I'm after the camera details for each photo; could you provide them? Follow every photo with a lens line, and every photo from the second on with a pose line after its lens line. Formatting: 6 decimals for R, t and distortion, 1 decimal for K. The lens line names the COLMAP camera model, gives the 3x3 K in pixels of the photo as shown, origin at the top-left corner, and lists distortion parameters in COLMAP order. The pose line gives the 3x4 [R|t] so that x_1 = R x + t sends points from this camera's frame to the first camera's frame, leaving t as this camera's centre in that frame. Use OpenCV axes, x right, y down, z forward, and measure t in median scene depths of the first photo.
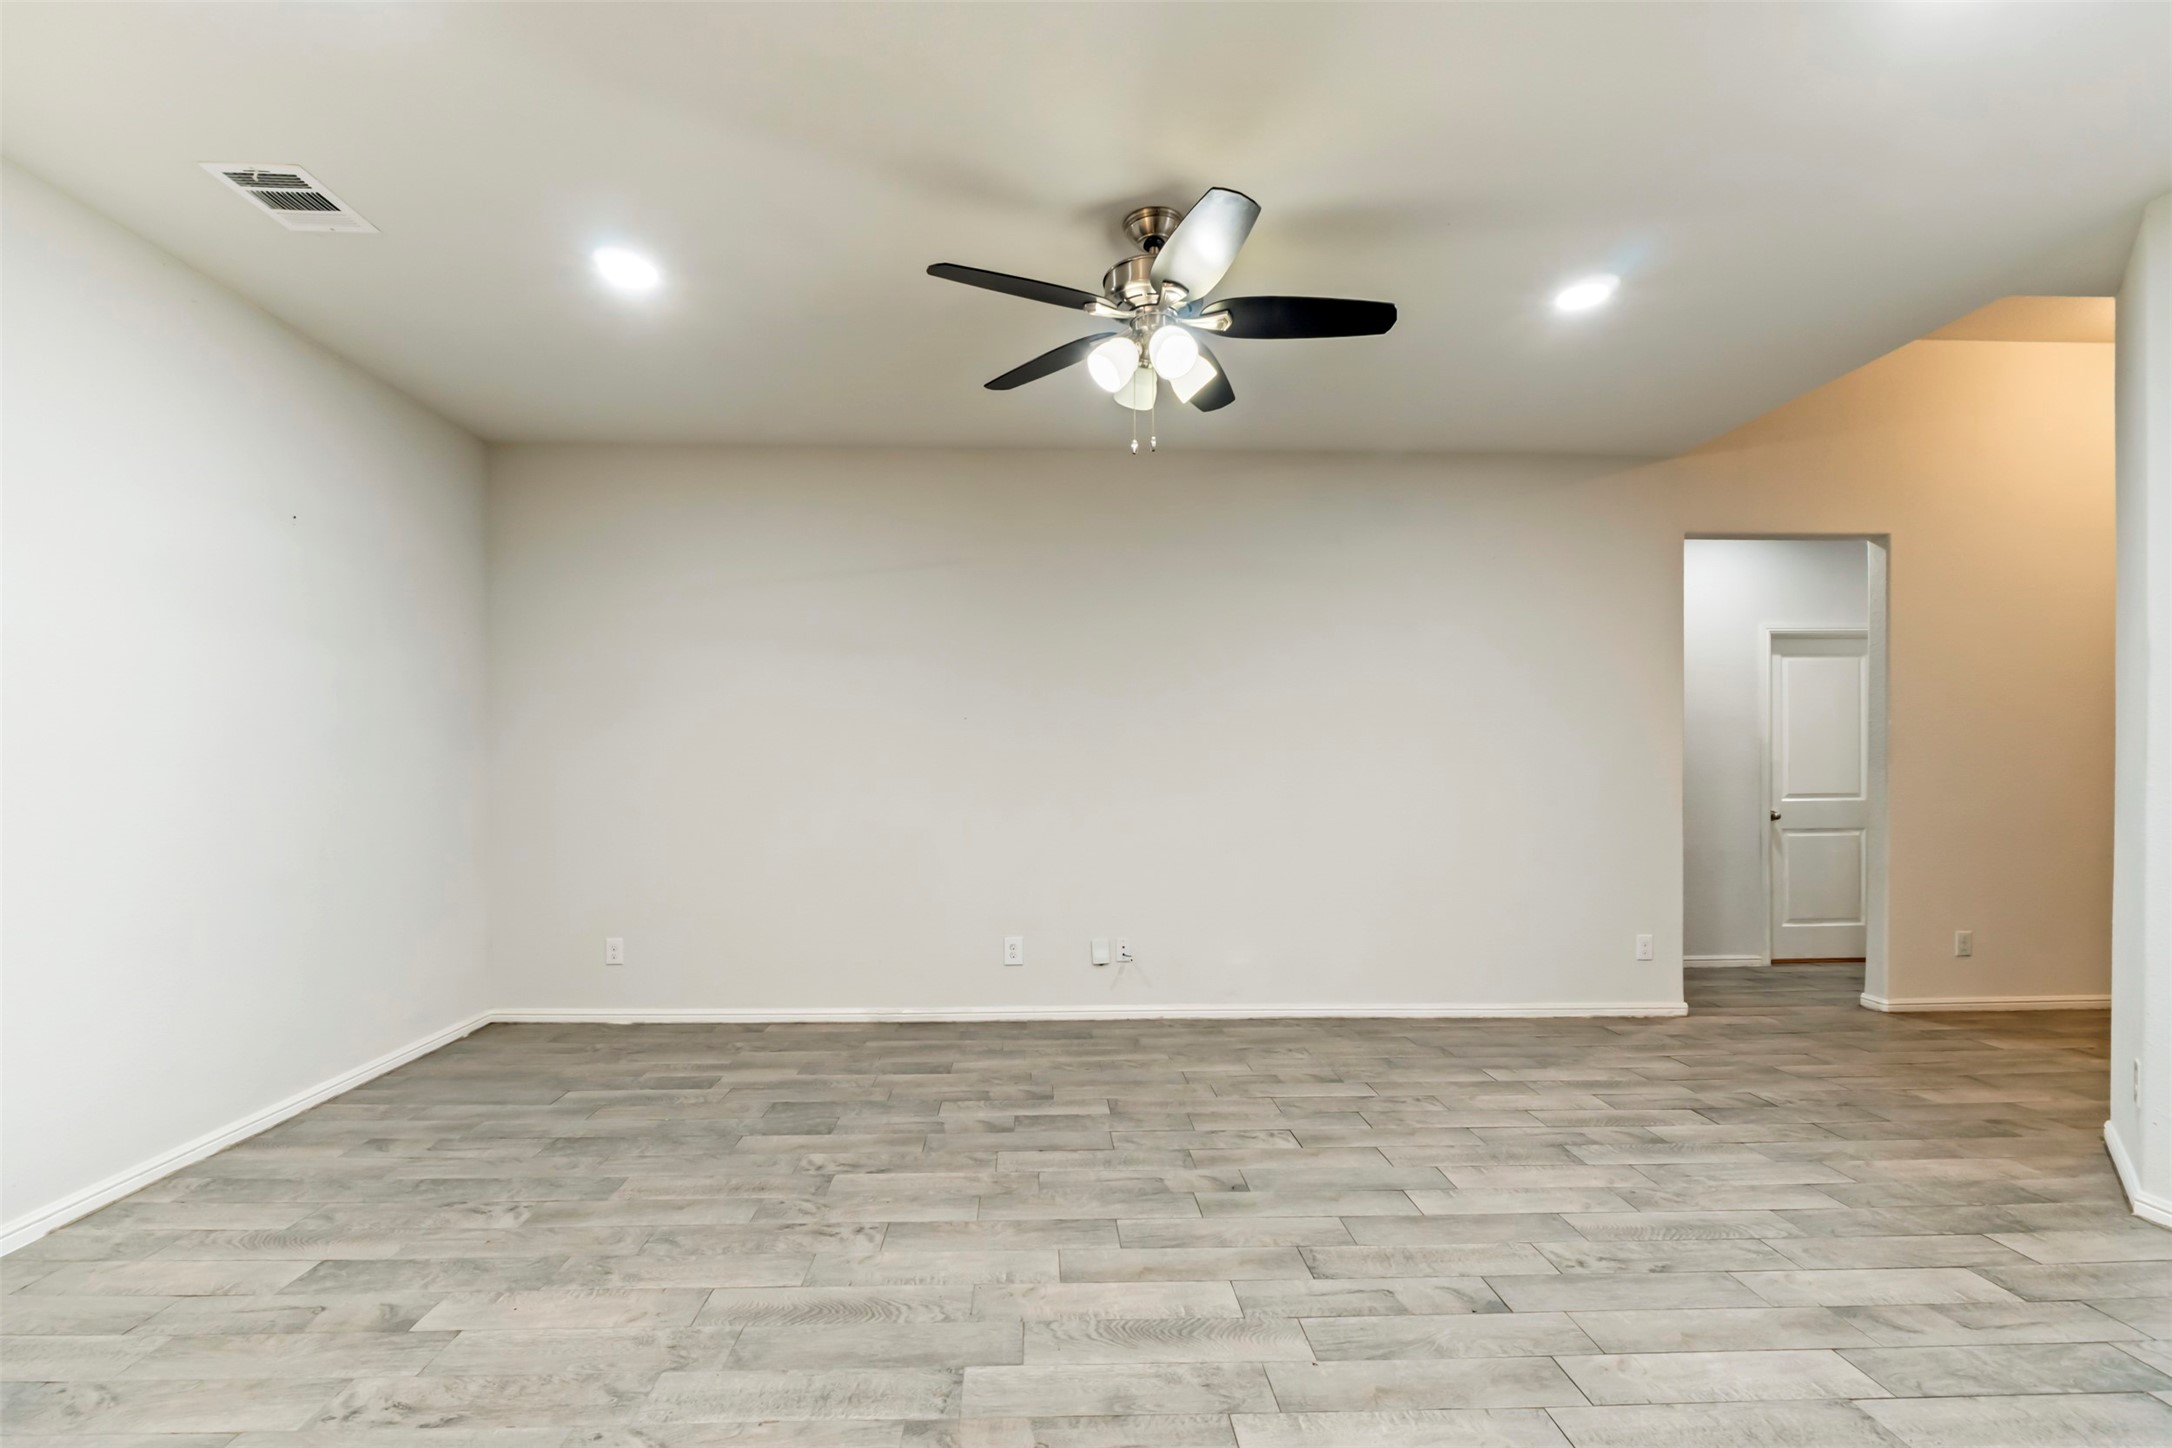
lens RADIAL K [[947.3, 0, 1063.9], [0, 947.3, 770.3], [0, 0, 1]] dist [-0.009619, 0.000303]
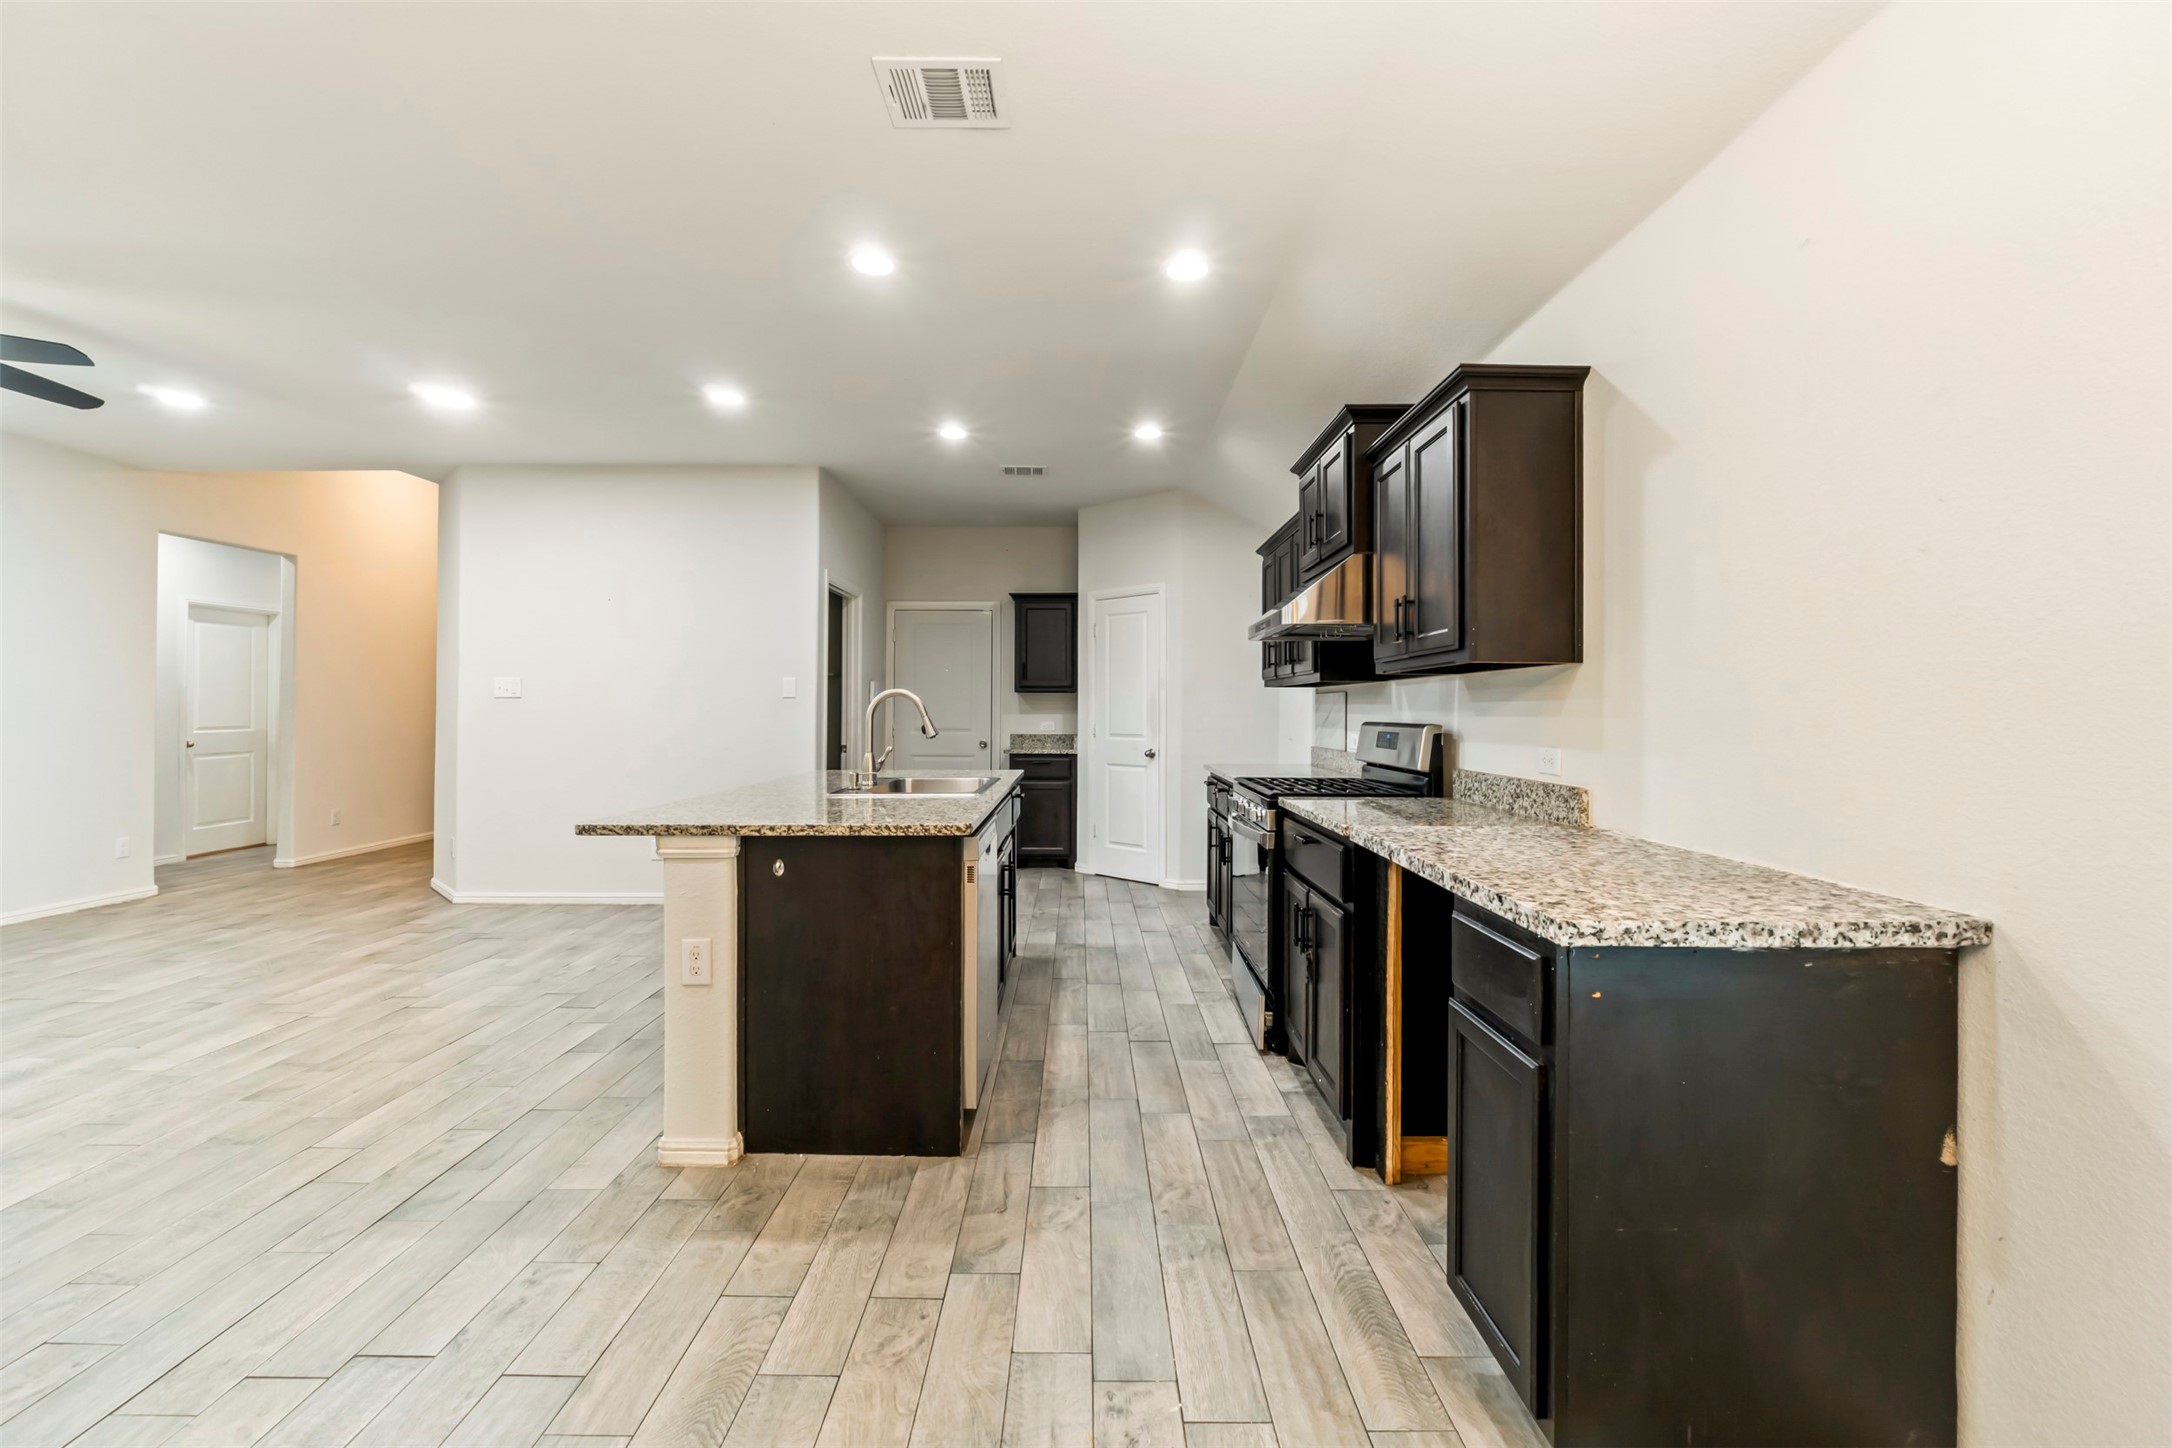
lens RADIAL K [[909.0, 0, 1079.6], [0, 909.0, 701.4], [0, 0, 1]] dist [-0.006495, 0.000137]
pose [[0.033582, 0.010375, 0.999382, -0.852210], [-0.001713, 0.999945, -0.010324, 0.000074], [-0.999434, -0.001365, 0.033598, -0.504917]]
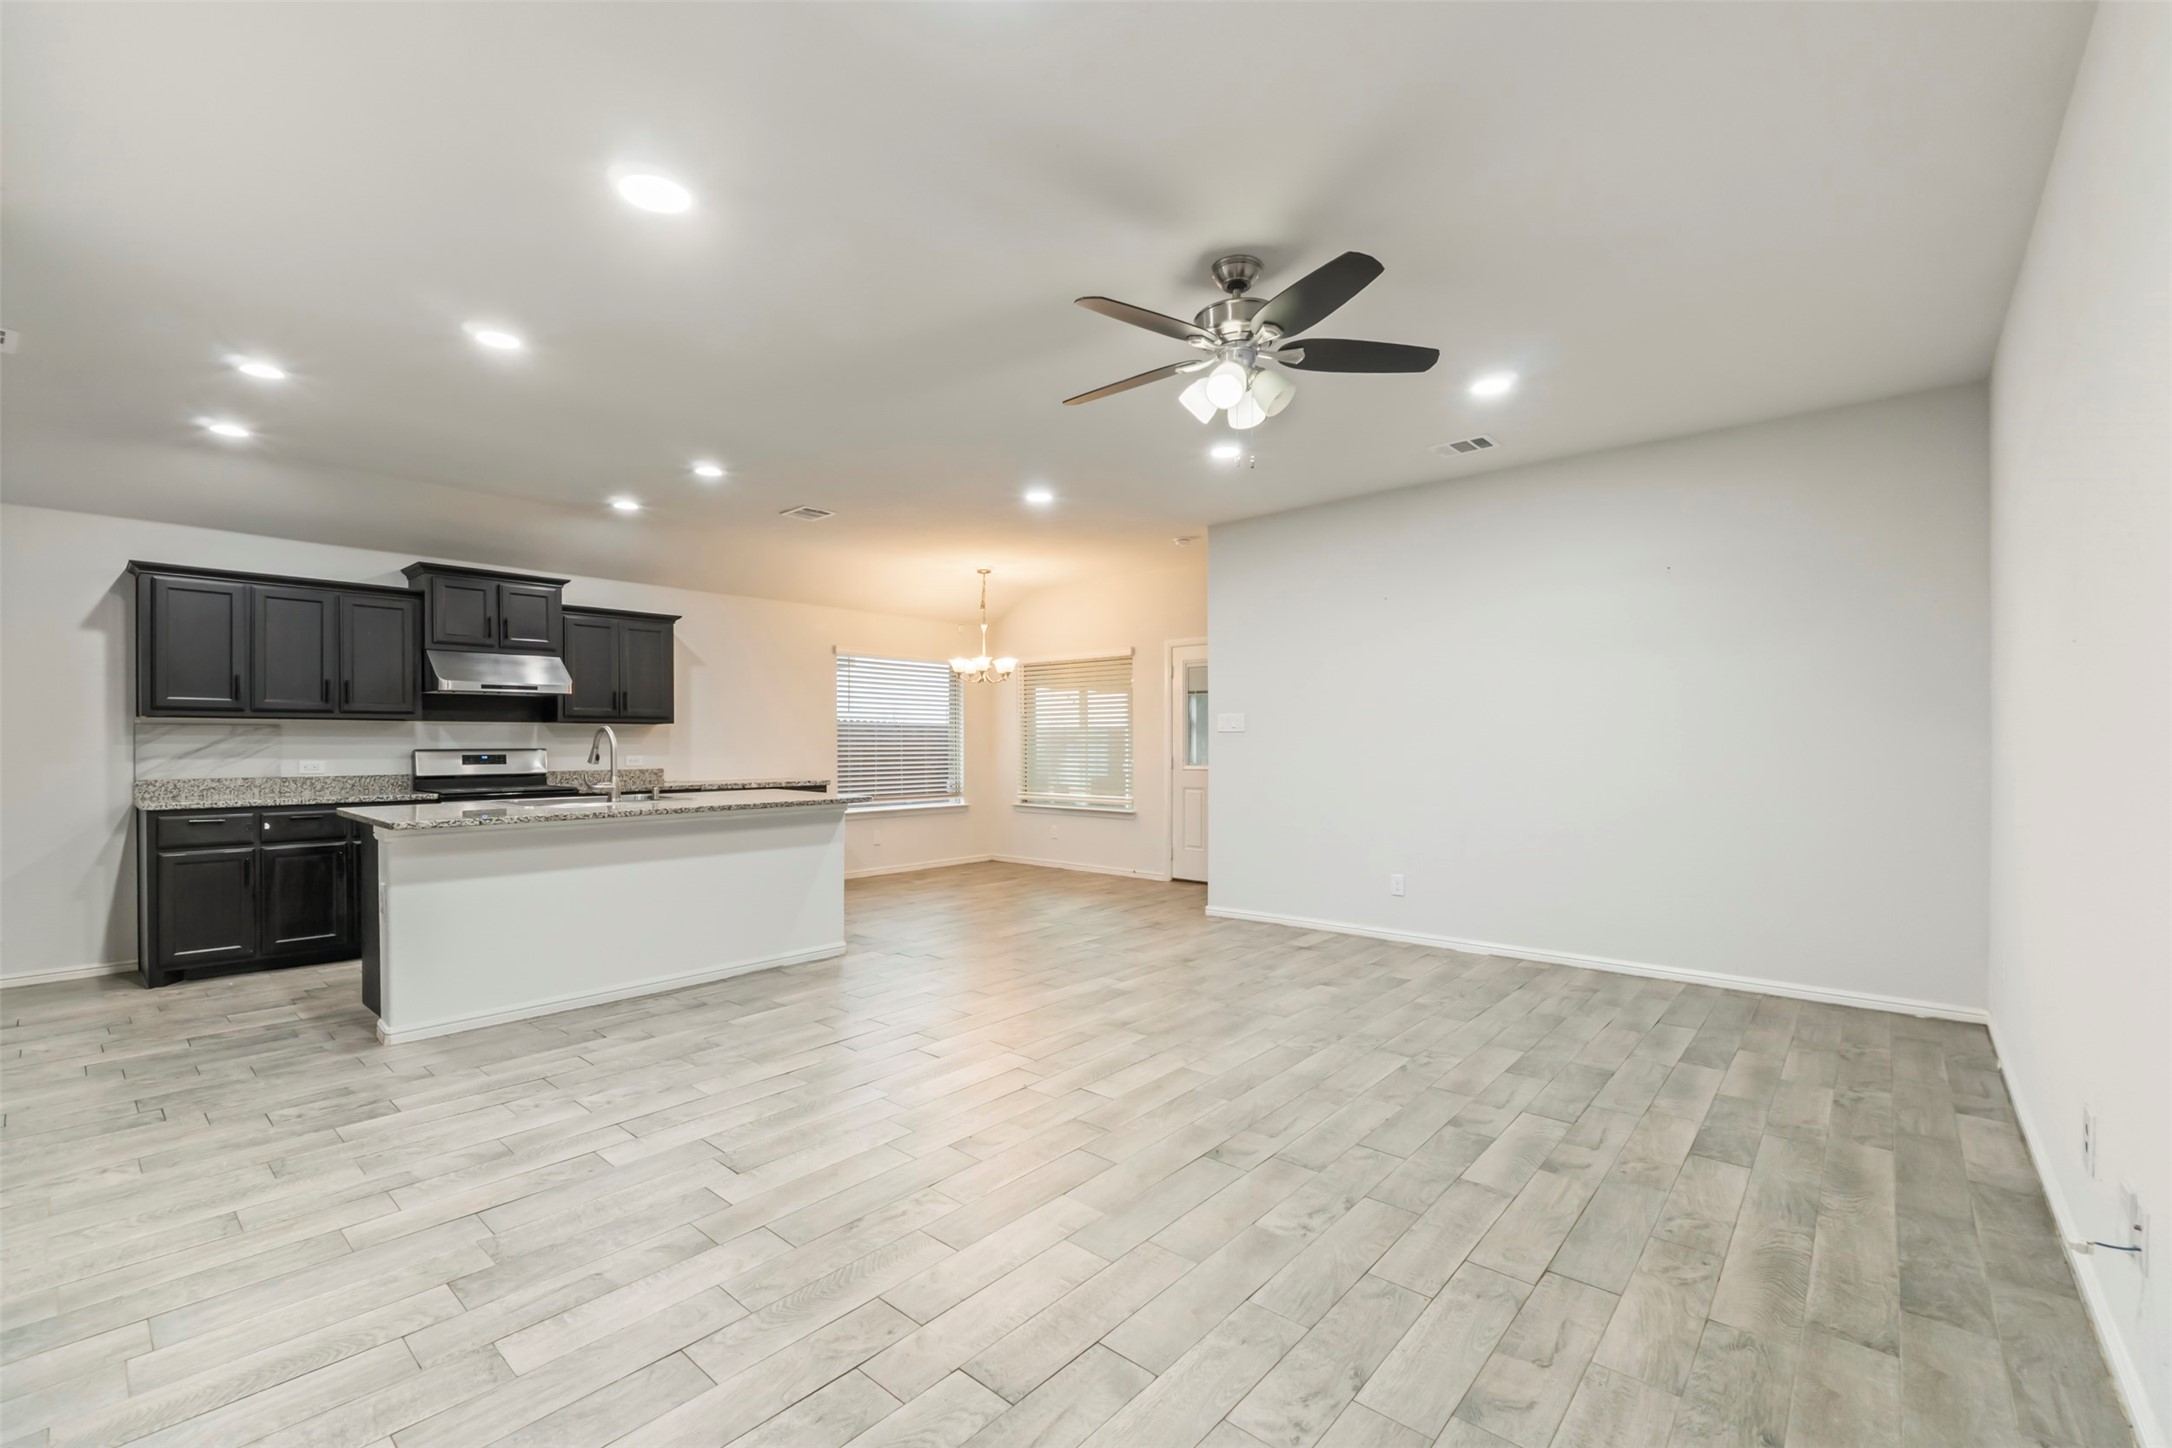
lens RADIAL K [[919.6, 0, 1084.3], [0, 919.6, 747.3], [0, 0, 1]] dist [-0.007079, -0.000268]
pose [[-0.681242, 0.004624, -0.732044, 0.896110], [-0.000781, 0.999975, 0.007043, -0.003444], [0.732058, 0.005370, -0.681221, 1.400037]]
